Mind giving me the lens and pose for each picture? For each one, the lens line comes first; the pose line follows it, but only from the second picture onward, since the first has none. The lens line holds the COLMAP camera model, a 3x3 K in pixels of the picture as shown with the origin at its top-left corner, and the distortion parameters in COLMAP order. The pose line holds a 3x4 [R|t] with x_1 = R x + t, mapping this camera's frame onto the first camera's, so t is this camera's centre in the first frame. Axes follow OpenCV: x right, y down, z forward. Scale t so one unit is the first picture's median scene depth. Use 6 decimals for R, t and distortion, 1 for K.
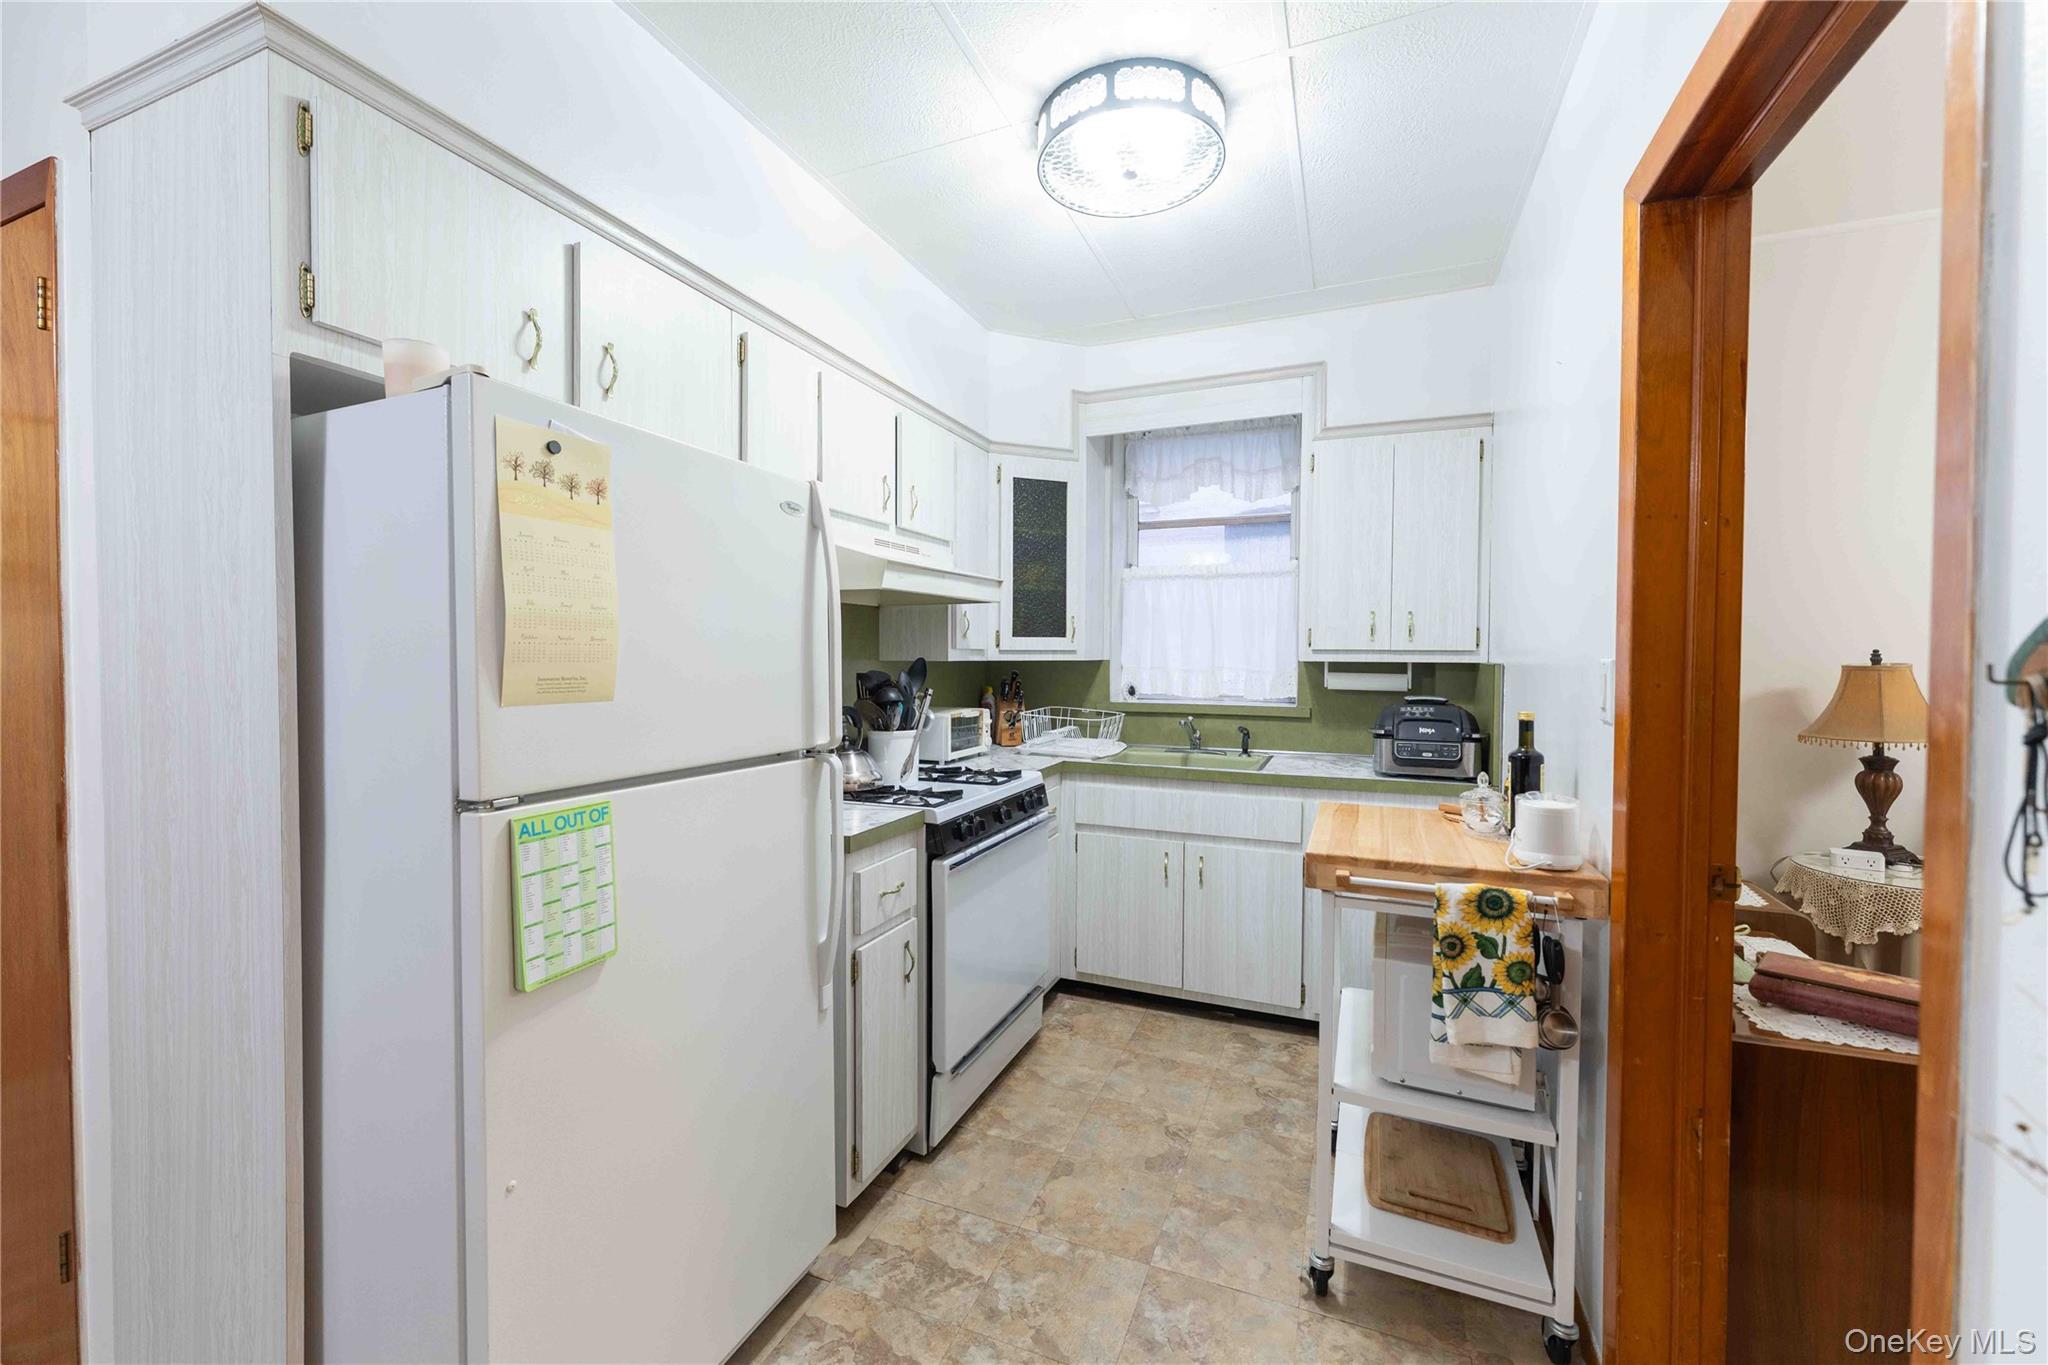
lens RADIAL K [[806.8, 0, 1025.3], [0, 806.8, 671.9], [0, 0, 1]] dist [-0.001336, -0.000098]
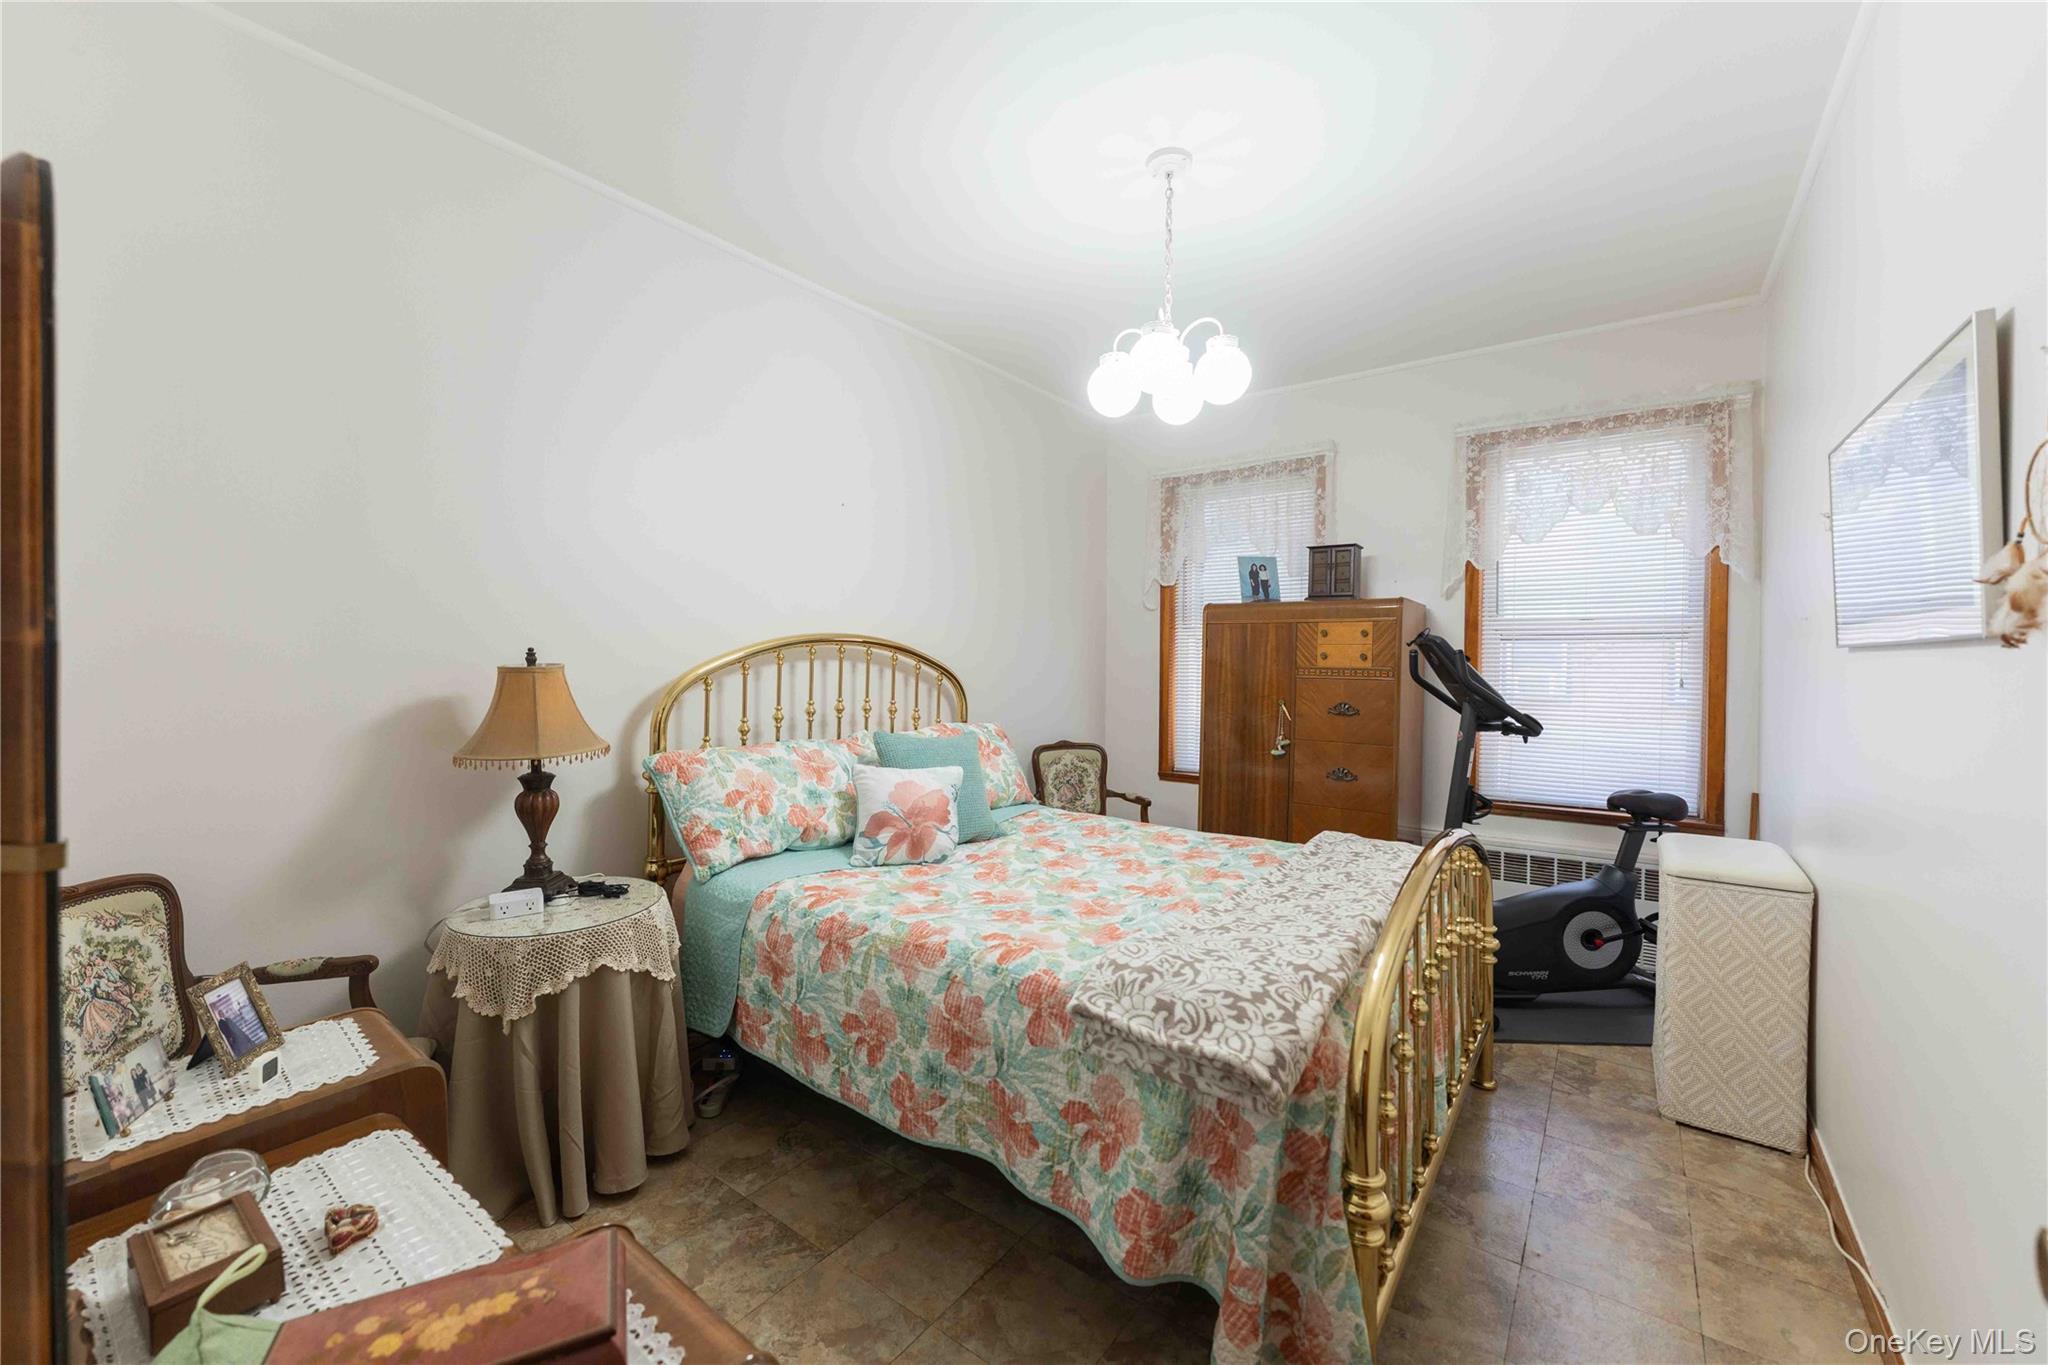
lens RADIAL K [[806.8, 0, 1018.1], [0, 806.8, 668.1], [0, 0, 1]] dist [-0.001336, -0.000098]
pose [[0.242416, -0.014979, 0.970057, 0.358120], [0.016306, 0.999802, 0.011364, -0.007643], [-0.970035, 0.013063, 0.242612, 0.298115]]
